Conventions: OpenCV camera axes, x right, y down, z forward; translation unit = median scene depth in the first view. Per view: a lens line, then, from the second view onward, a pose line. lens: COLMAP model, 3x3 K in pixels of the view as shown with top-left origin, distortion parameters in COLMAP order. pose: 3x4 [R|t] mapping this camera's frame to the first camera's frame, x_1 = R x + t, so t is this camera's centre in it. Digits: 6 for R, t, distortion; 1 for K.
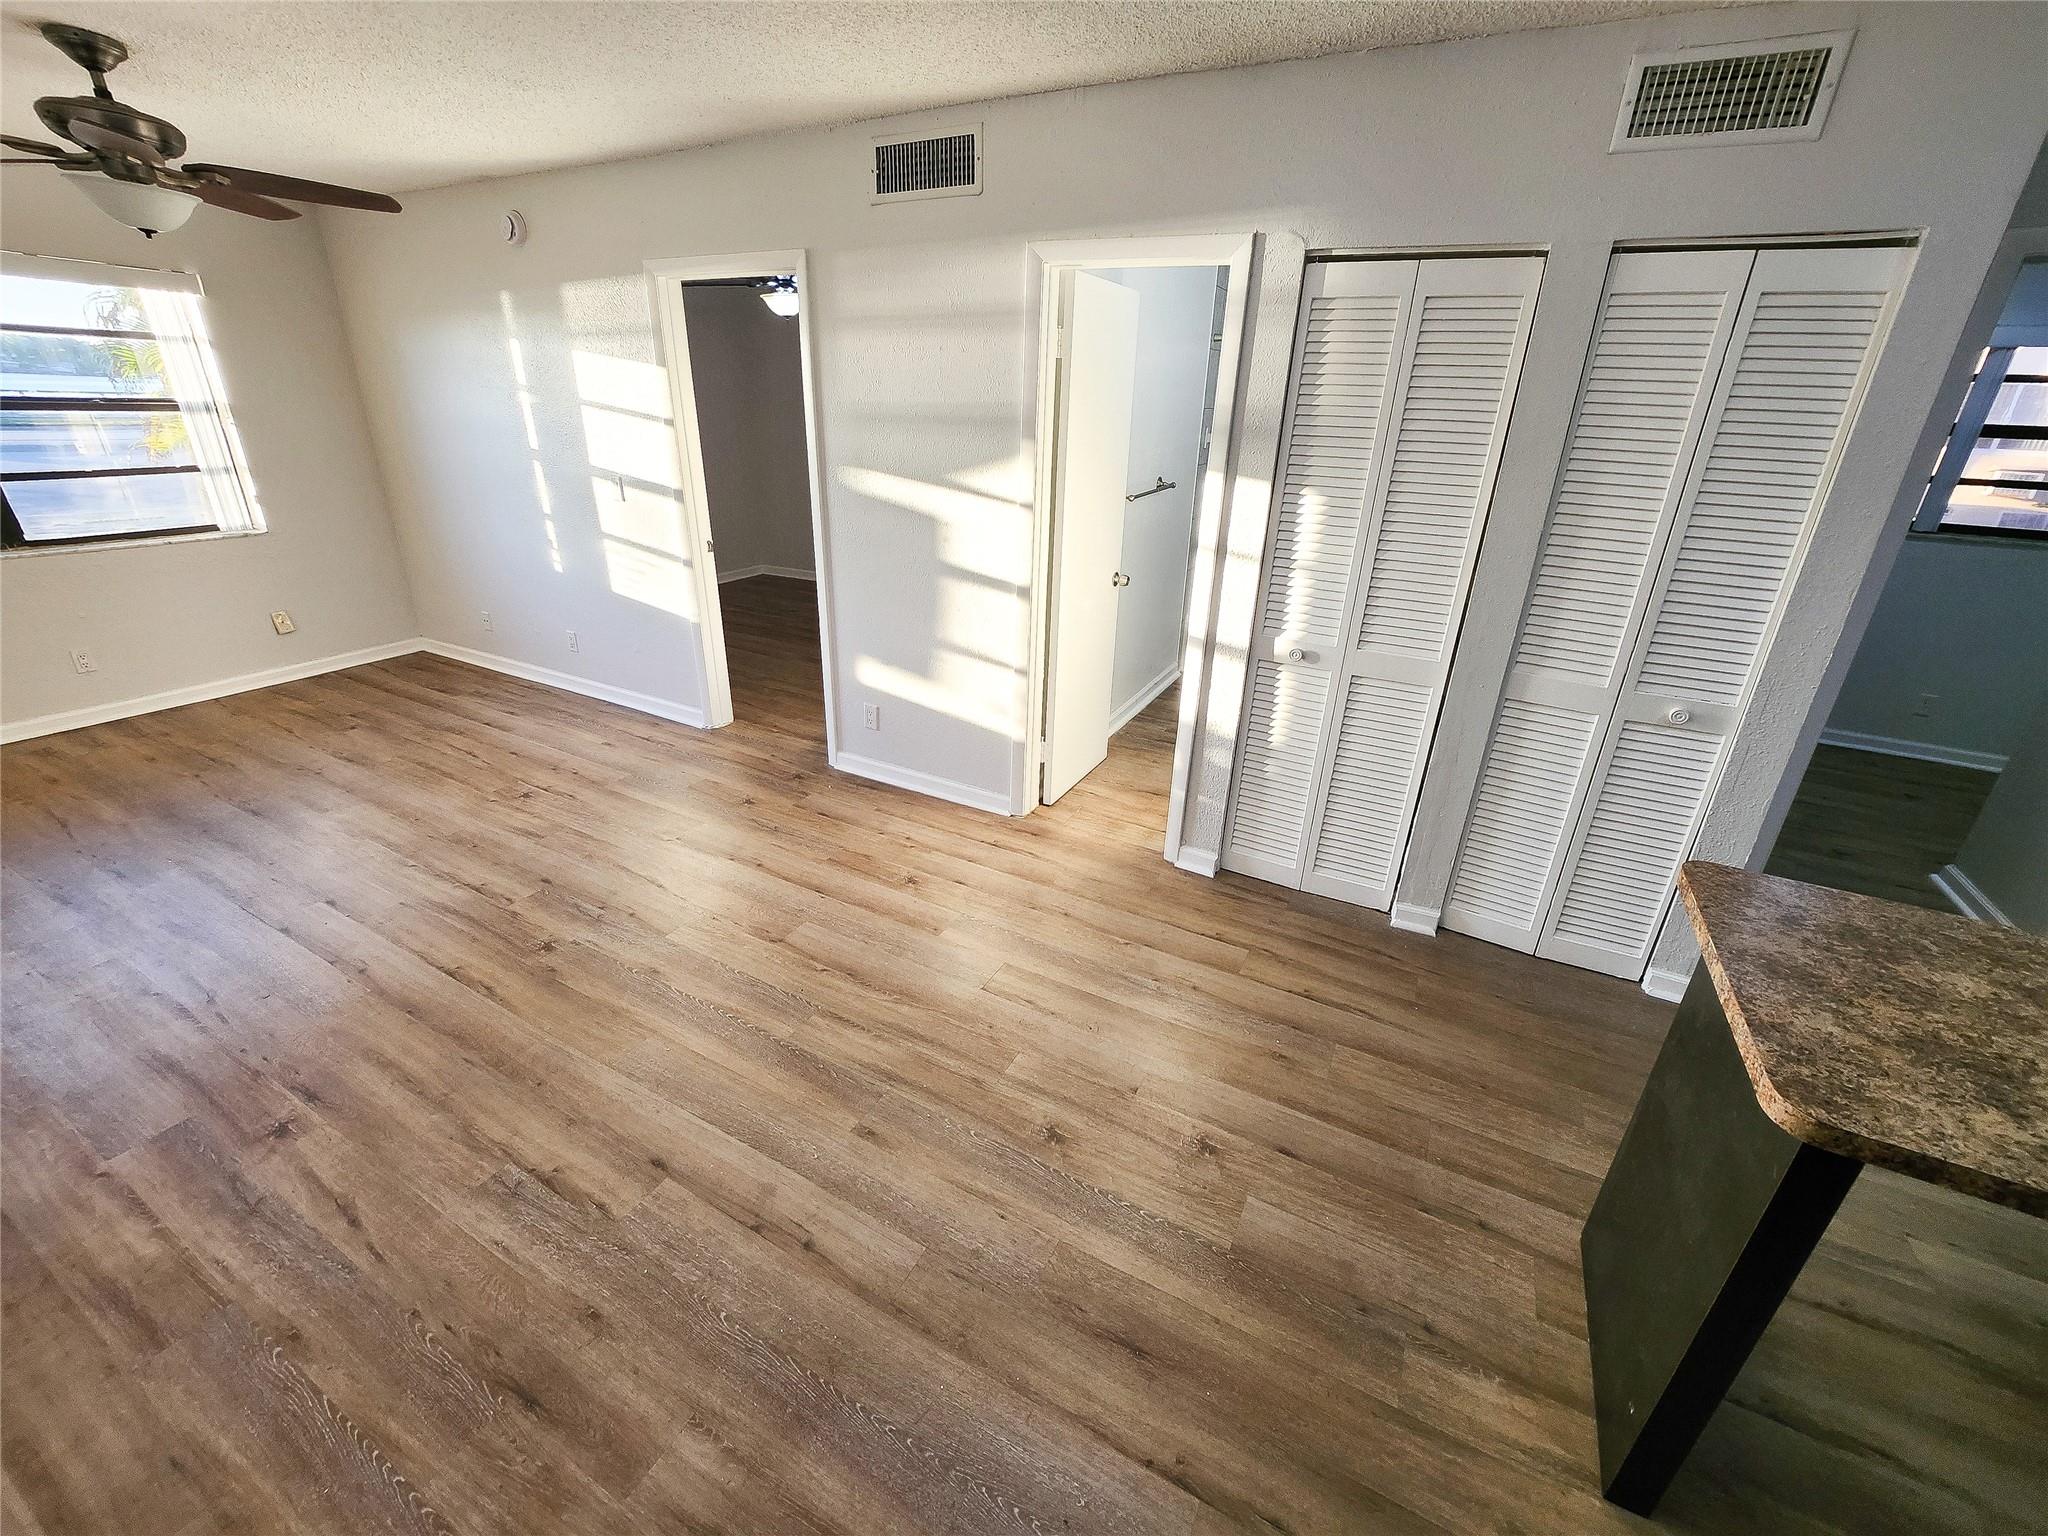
lens RADIAL K [[821.8, 0, 1025.2], [0, 821.8, 745.3], [0, 0, 1]] dist [-0.014414, -0.000632]
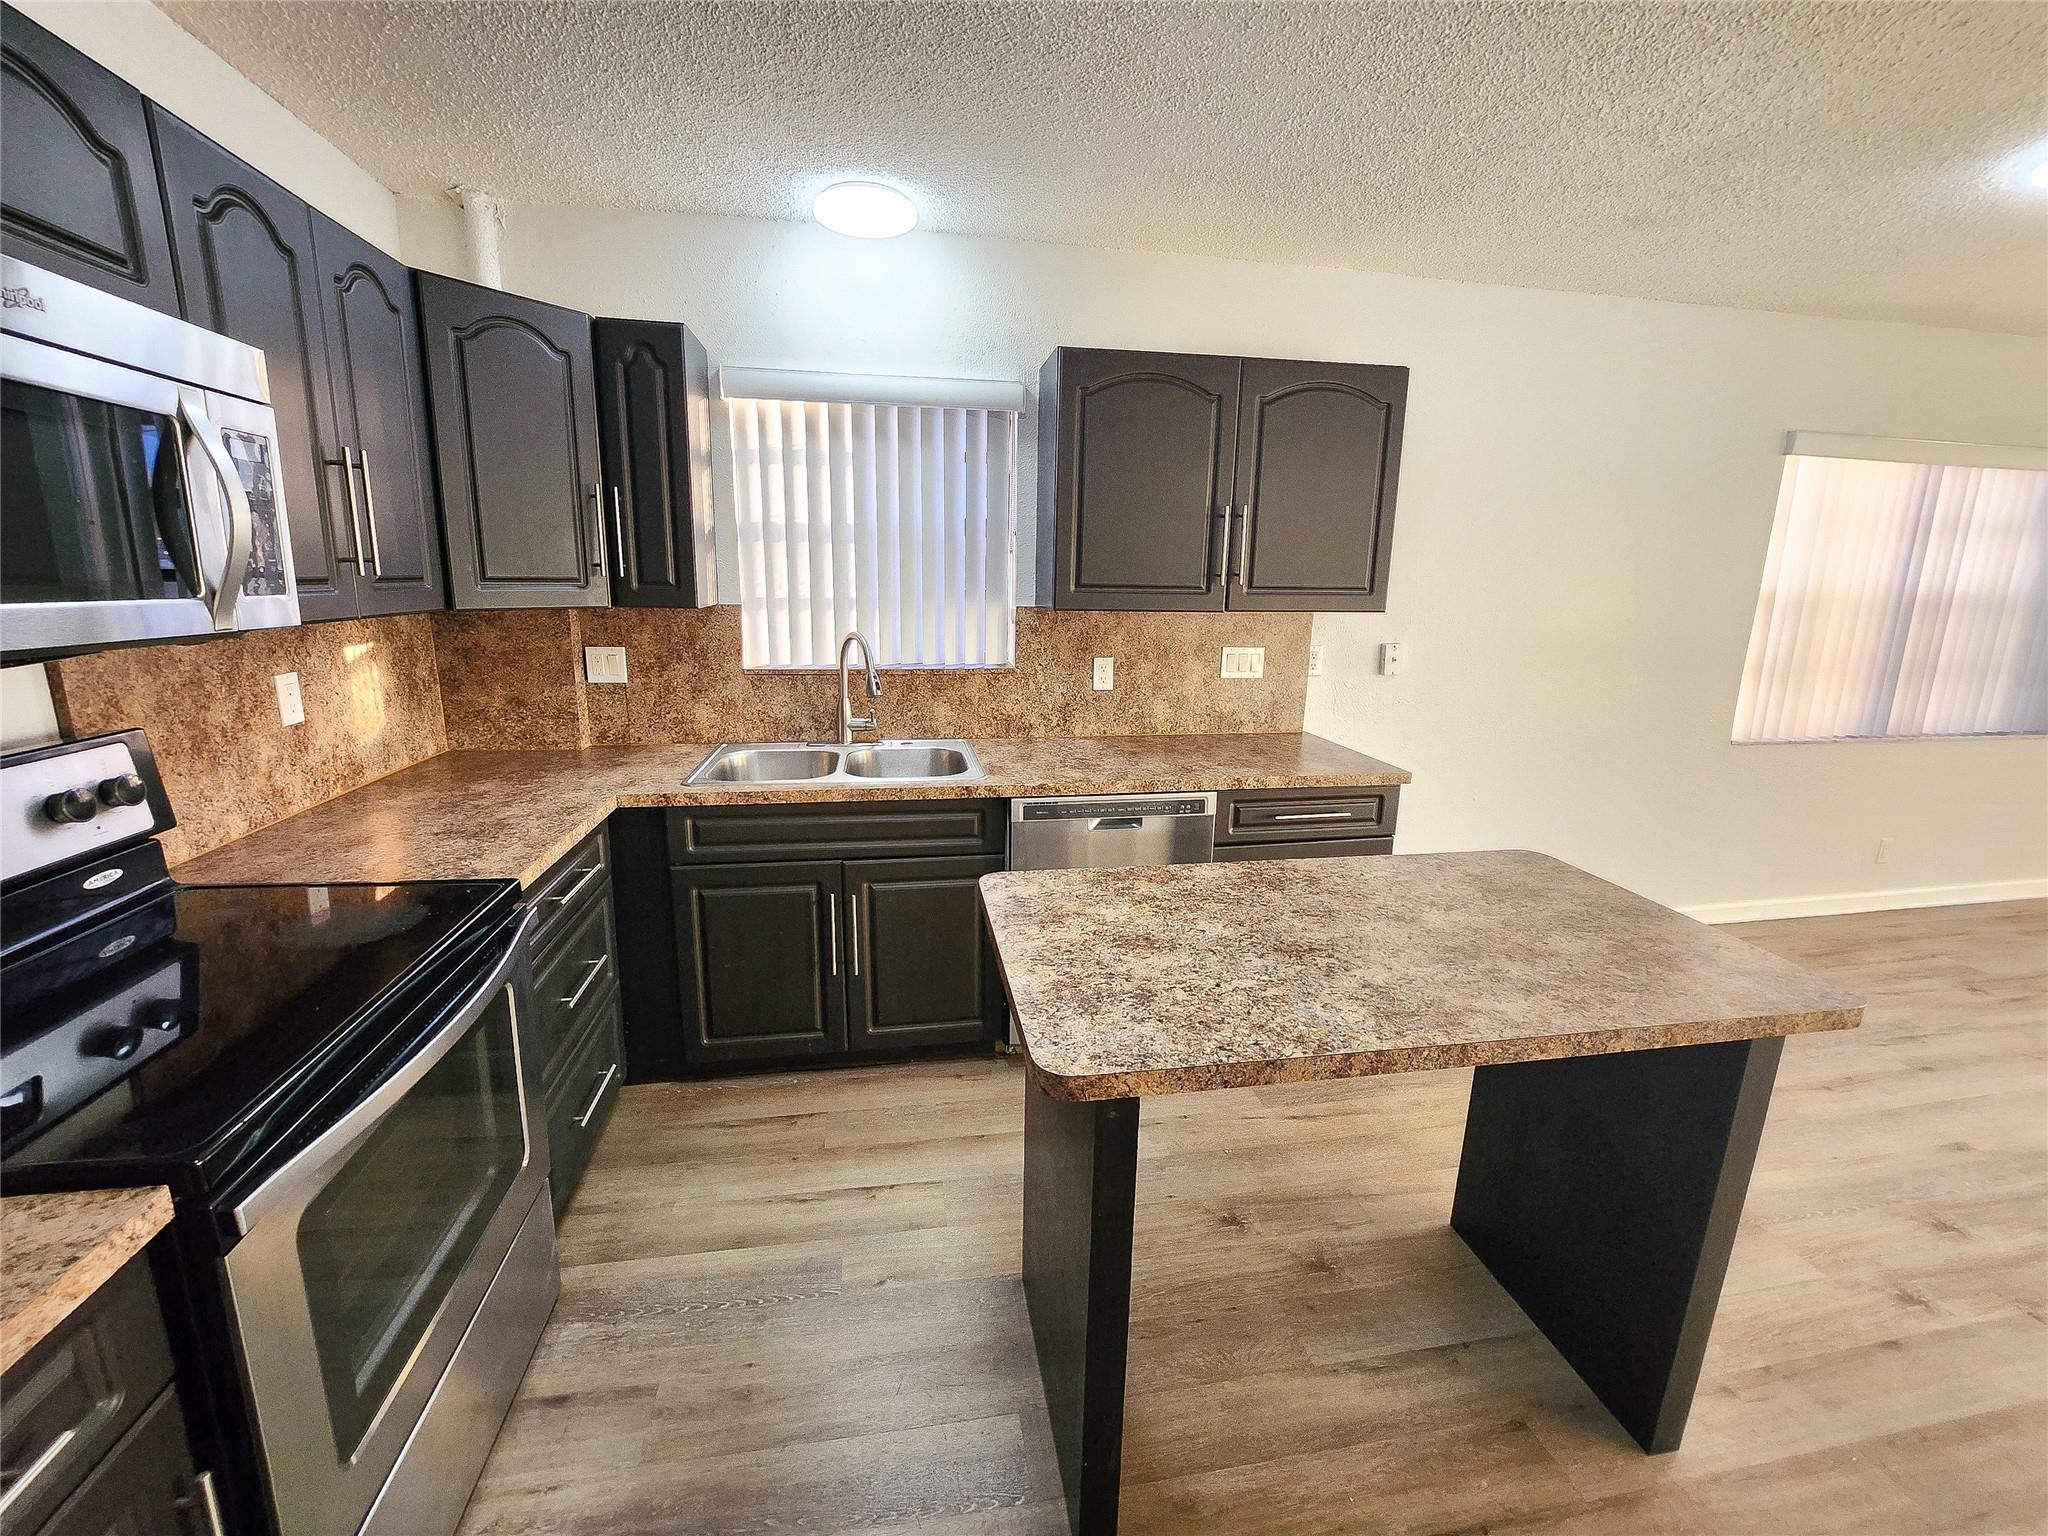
lens RADIAL K [[821.8, 0, 1021.5], [0, 821.8, 747.7], [0, 0, 1]] dist [-0.014414, -0.000632]
pose [[-0.793104, 0.082209, -0.603512, 1.195130], [-0.274513, 0.836264, 0.474664, -0.130846], [0.543717, 0.542129, -0.640677, 0.571751]]
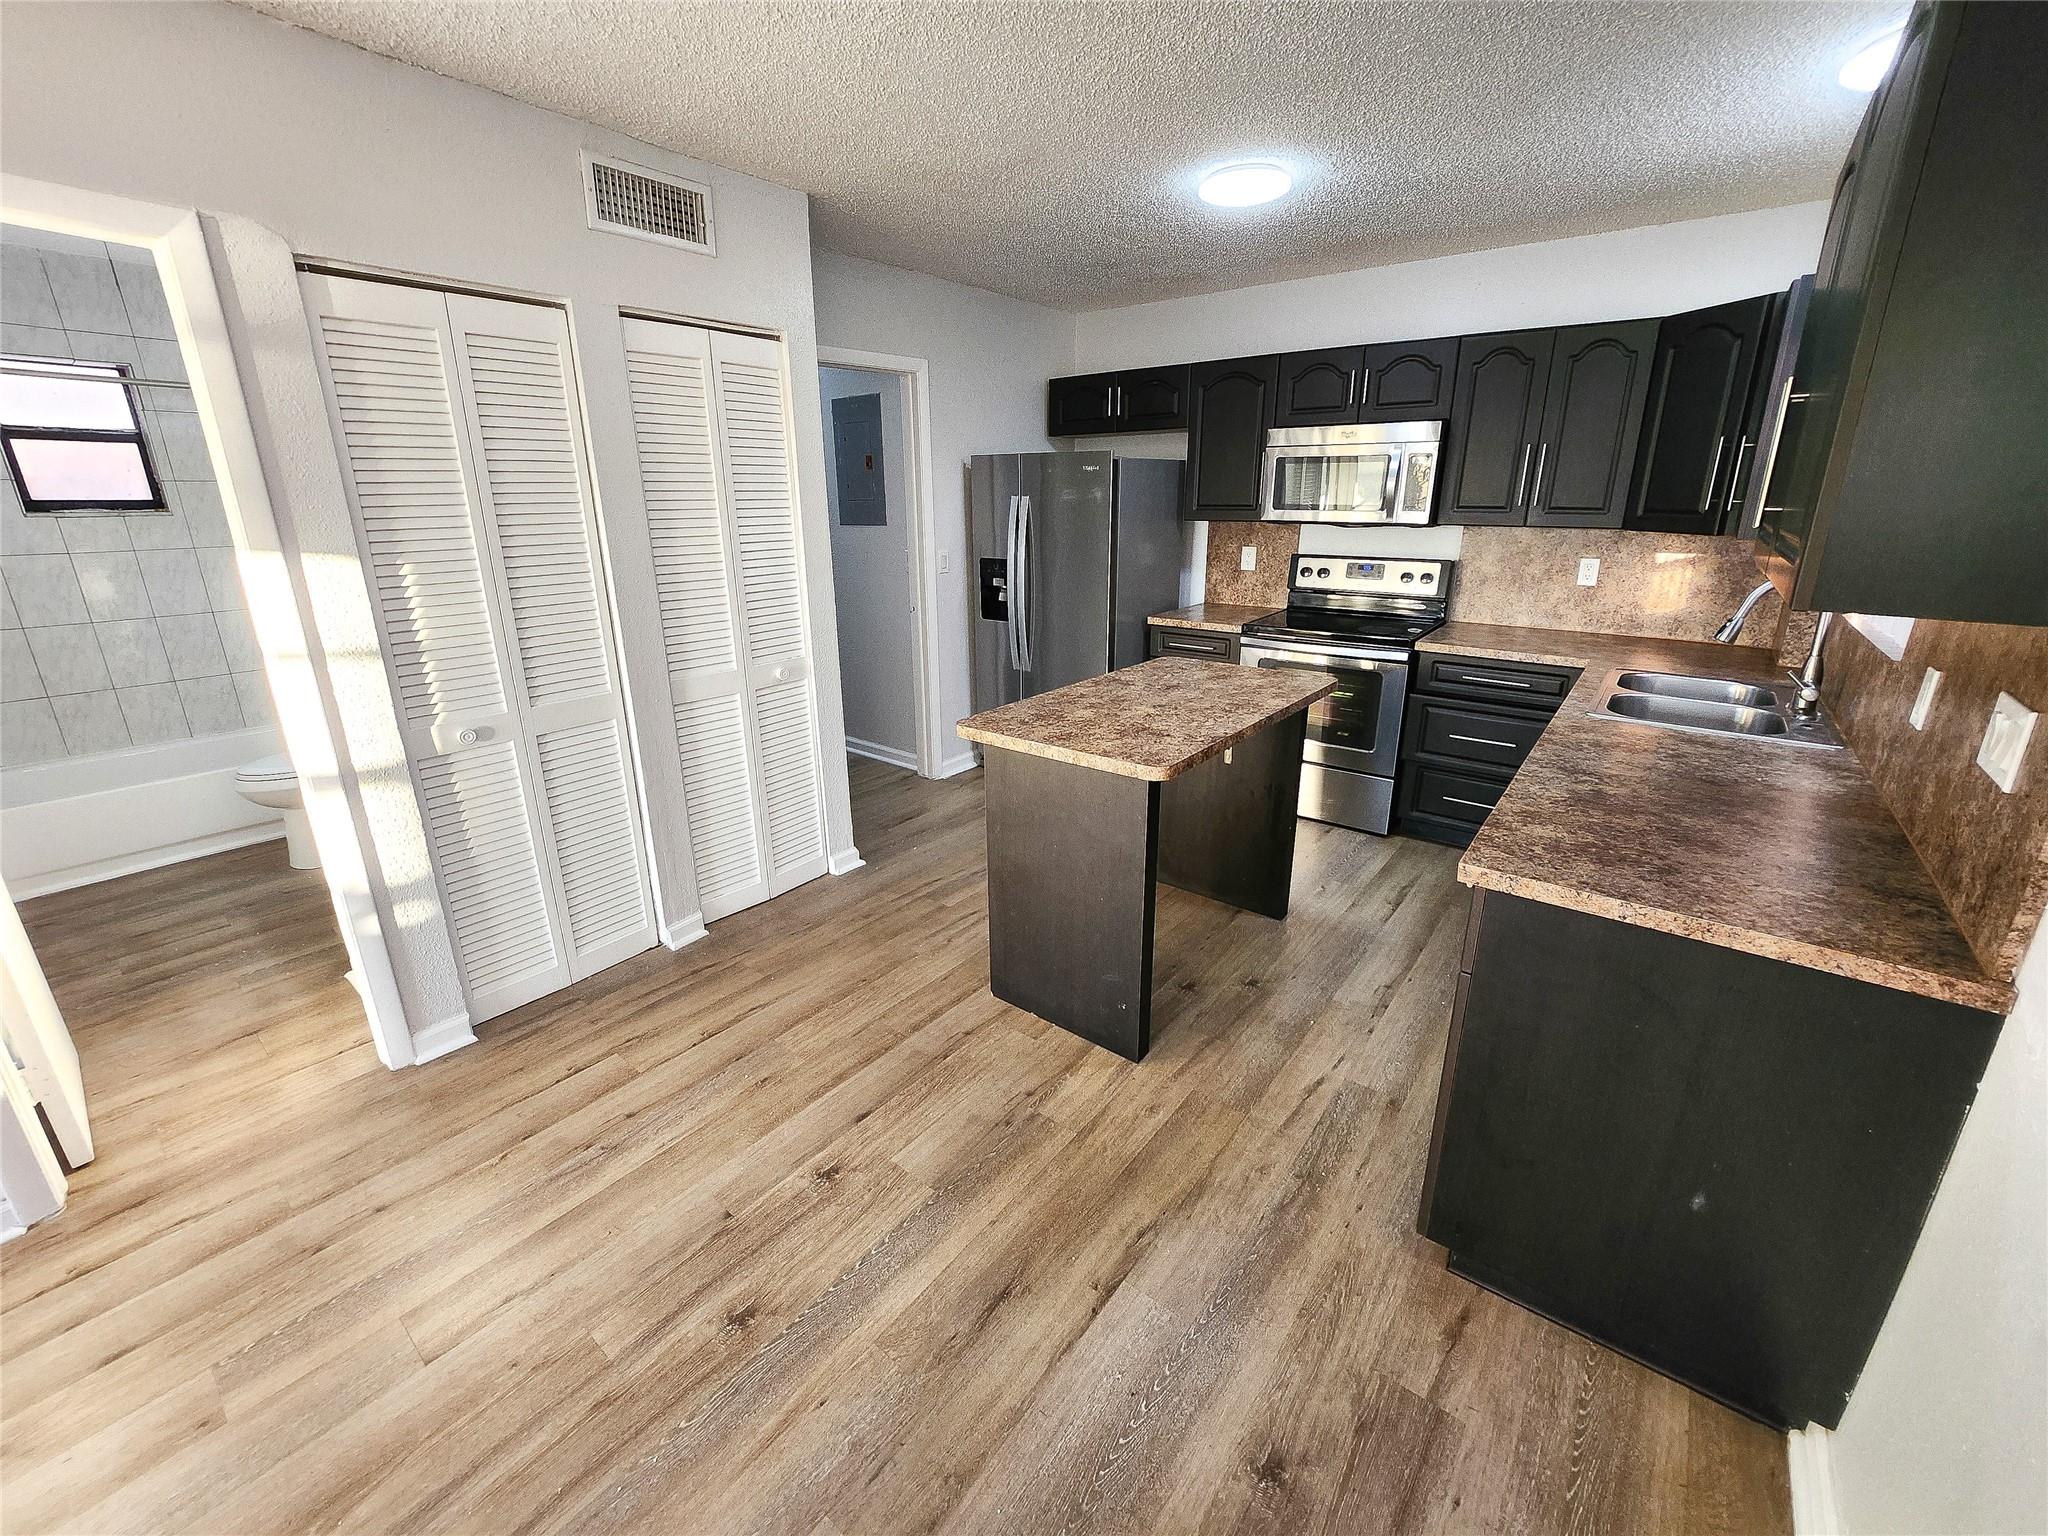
lens RADIAL K [[821.8, 0, 1017.7], [0, 821.8, 747.3], [0, 0, 1]] dist [-0.014414, -0.000632]
pose [[0.187171, -0.320904, 0.928433, -0.389455], [0.393331, 0.890546, 0.228514, -0.078867], [-0.900143, 0.322410, 0.292906, 0.281988]]
